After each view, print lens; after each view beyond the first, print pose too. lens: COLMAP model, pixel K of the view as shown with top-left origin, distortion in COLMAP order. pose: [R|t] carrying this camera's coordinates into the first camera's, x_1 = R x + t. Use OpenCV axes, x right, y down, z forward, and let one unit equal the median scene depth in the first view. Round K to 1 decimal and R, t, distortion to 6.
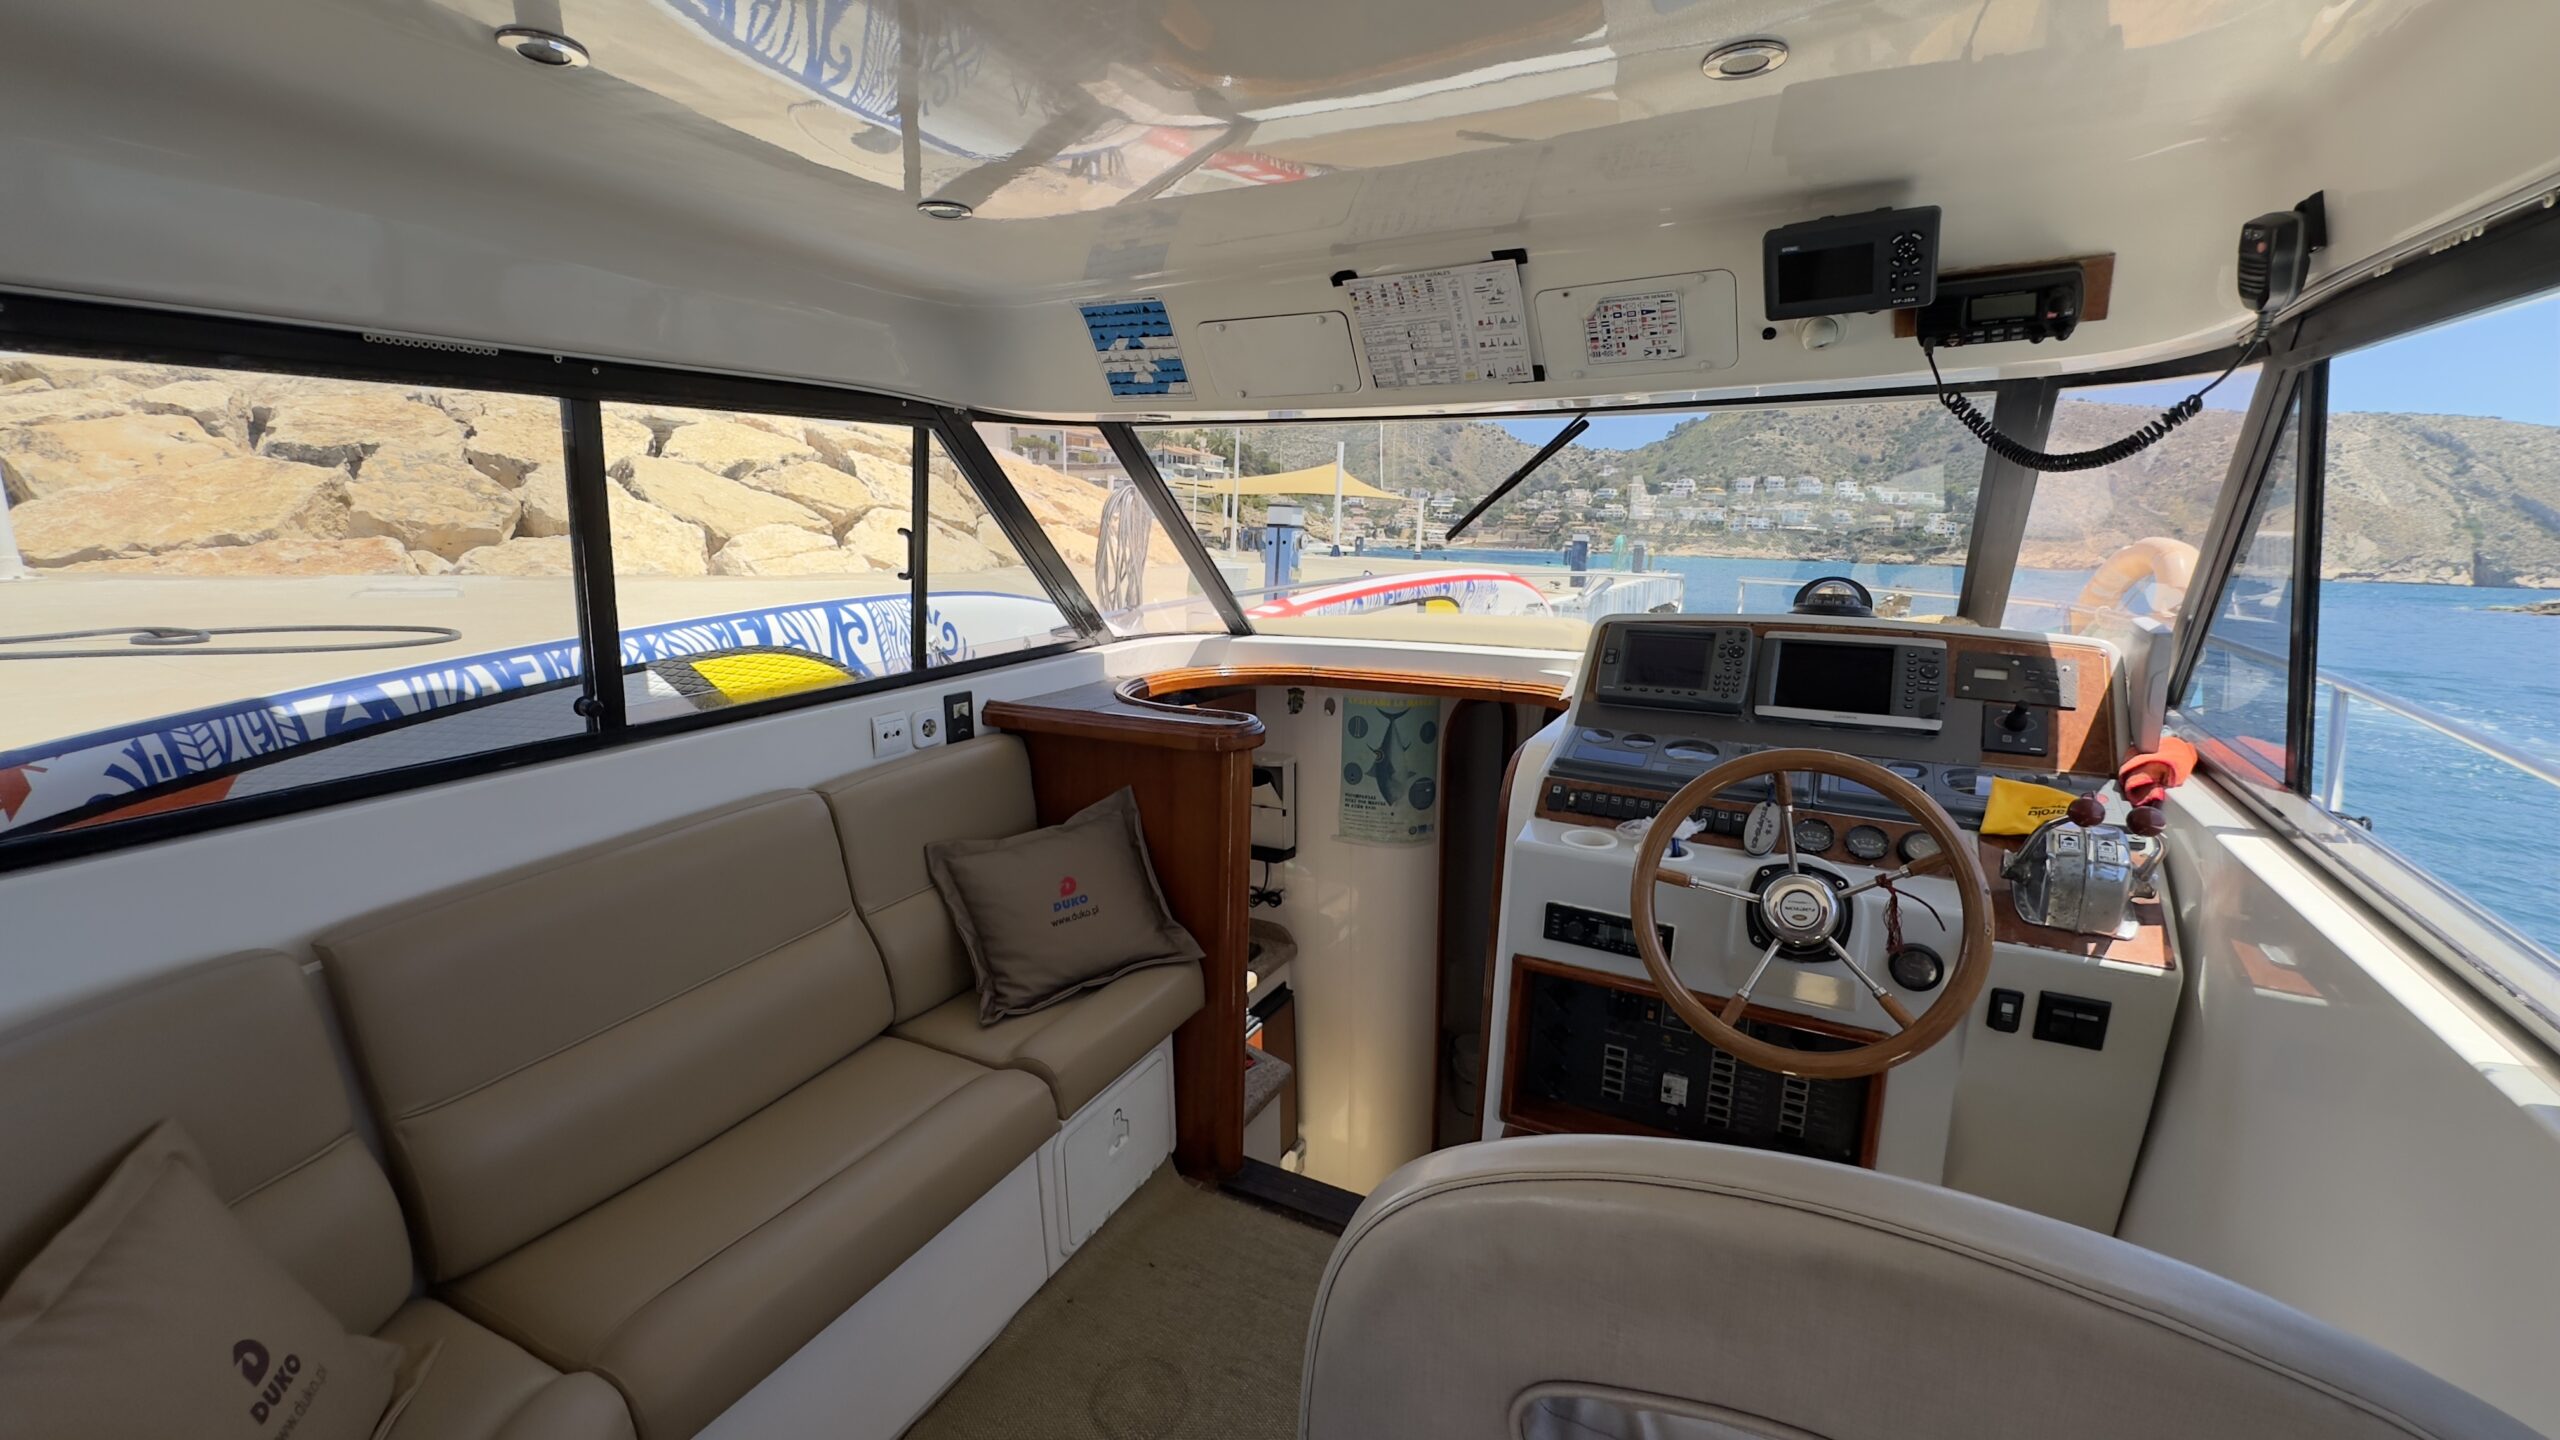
lens RADIAL K [[1026.5, 0, 1280.0], [0, 1026.5, 720.0], [0, 0, 1]] dist [0.100048, 0.000039]
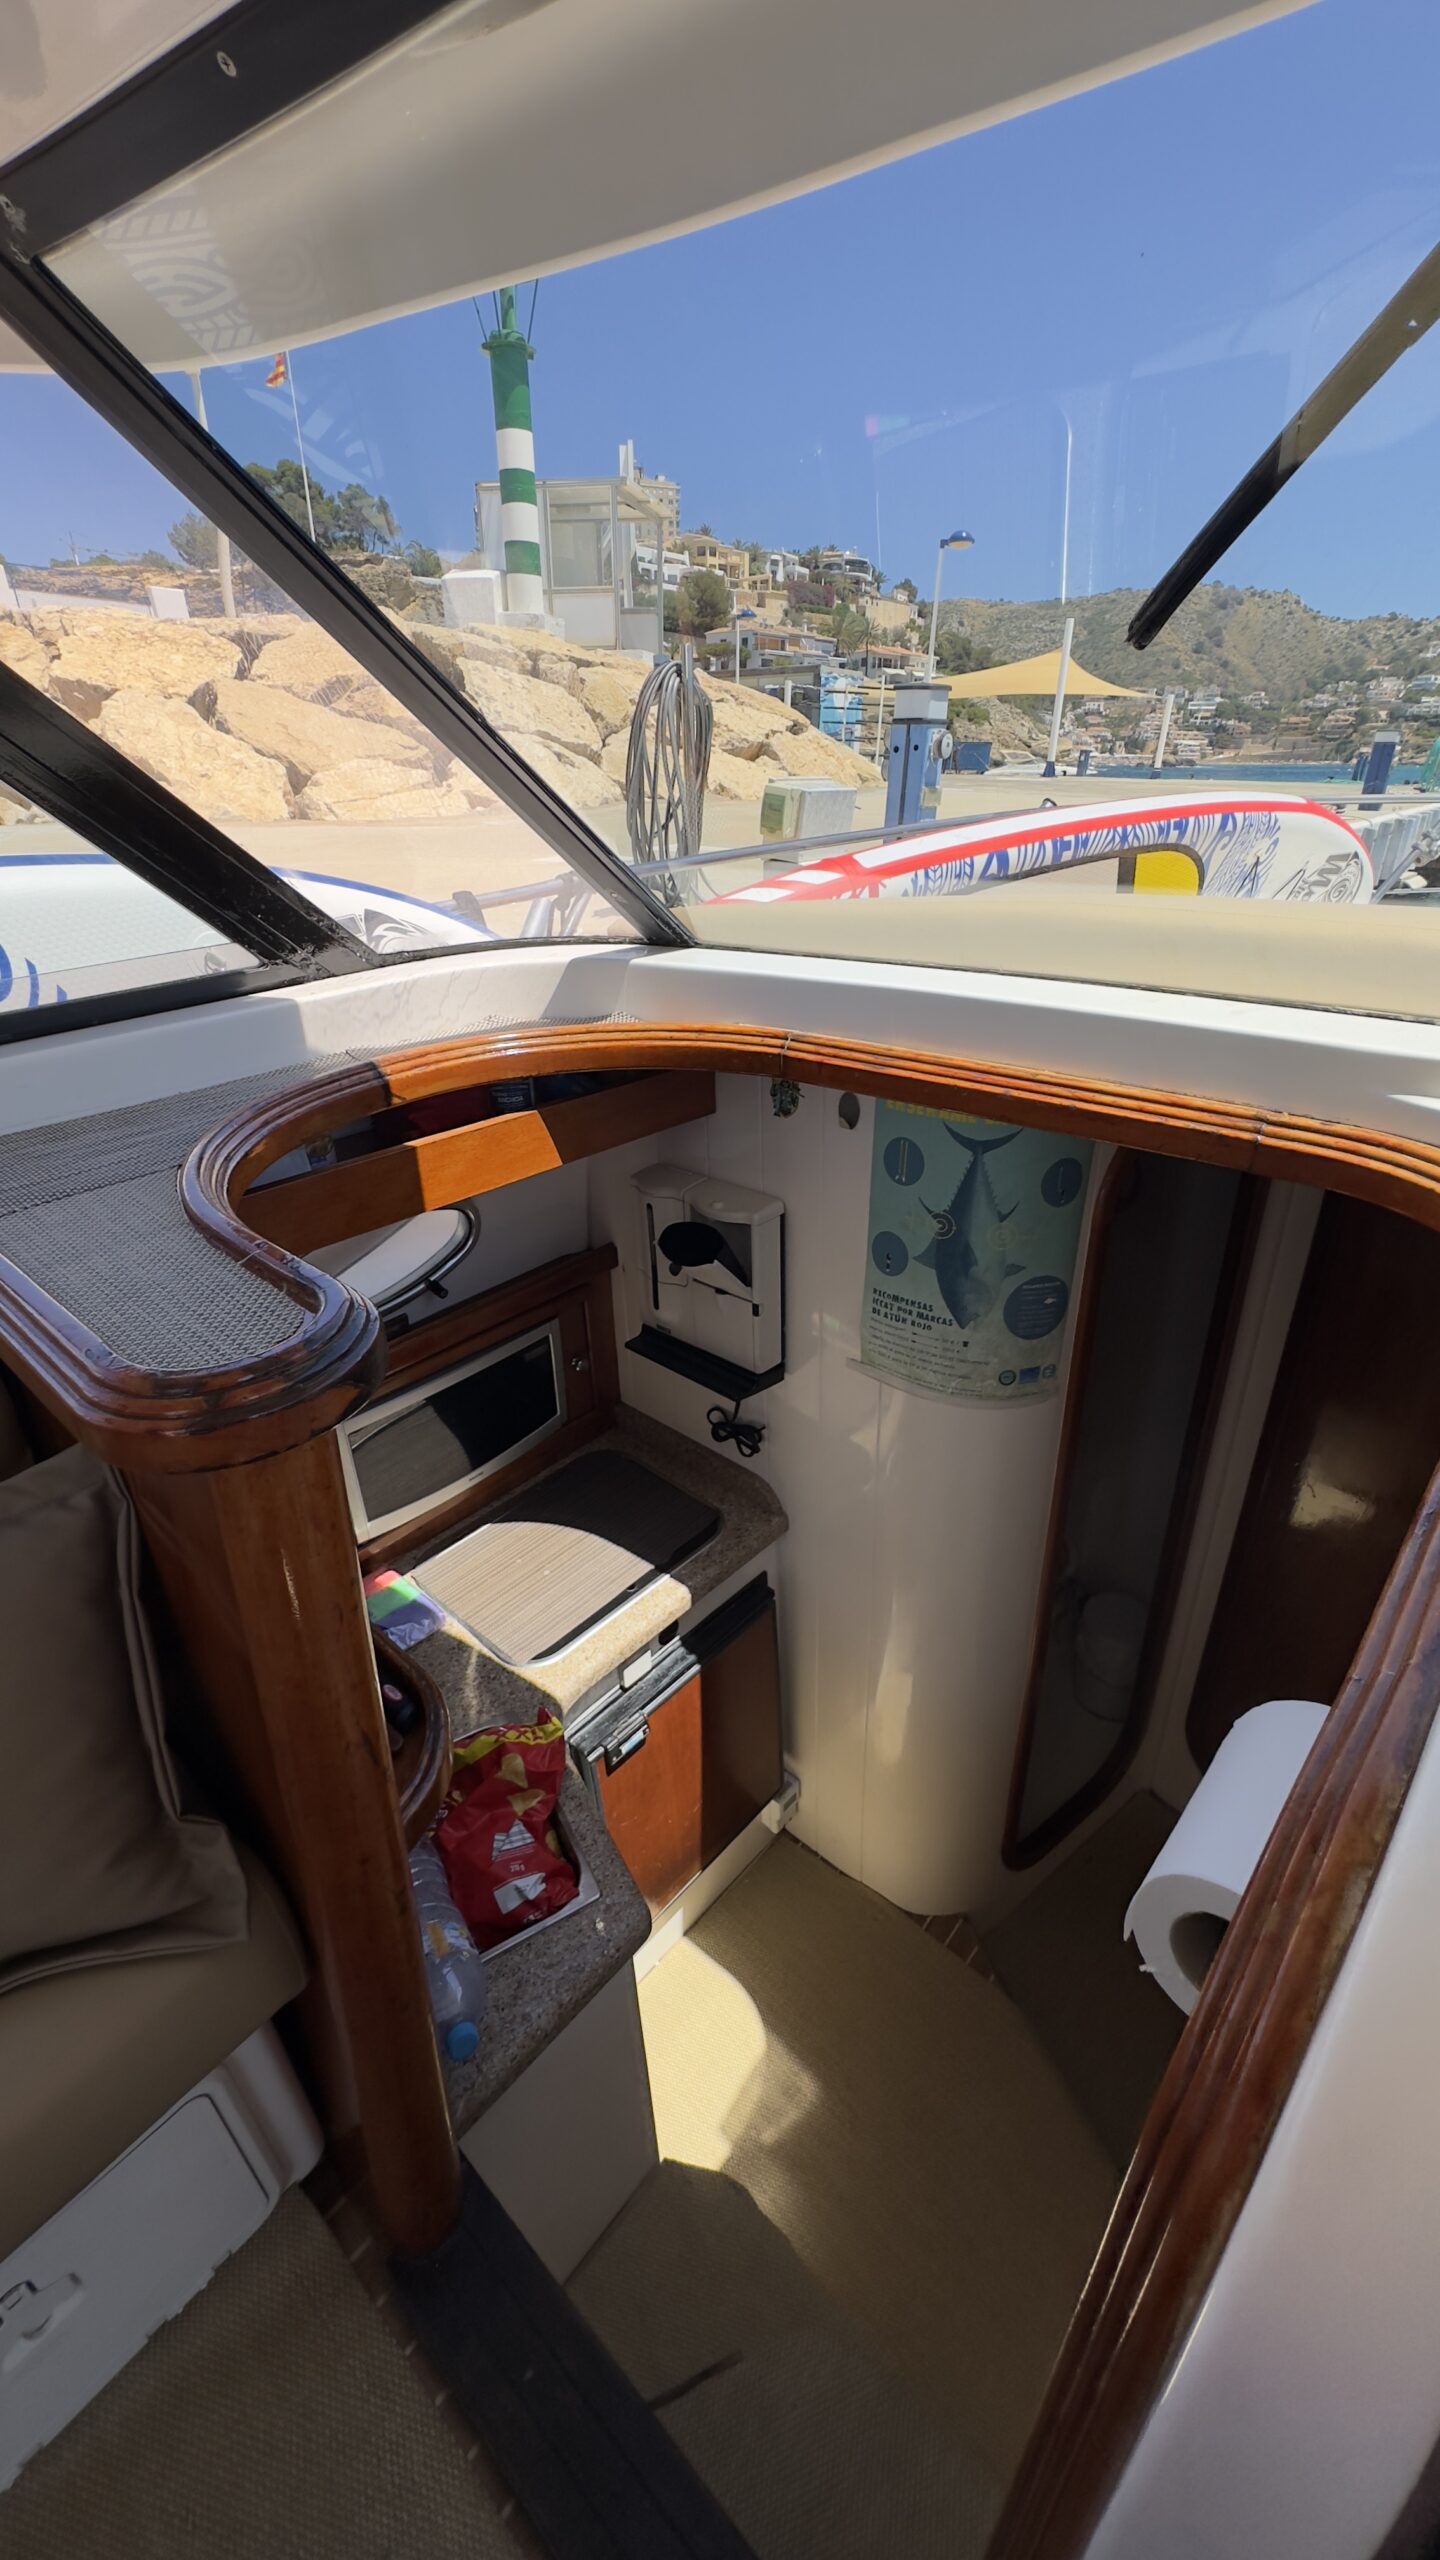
lens RADIAL K [[1046.5, 0, 720.0], [0, 1046.5, 1280.0], [0, 0, 1]] dist [0.016446, 0.000090]
pose [[0.973251, 0.076754, -0.216544, 0.100091], [-0.013247, 0.959723, 0.280636, -0.071217], [0.229362, -0.270261, 0.935068, 0.521499]]
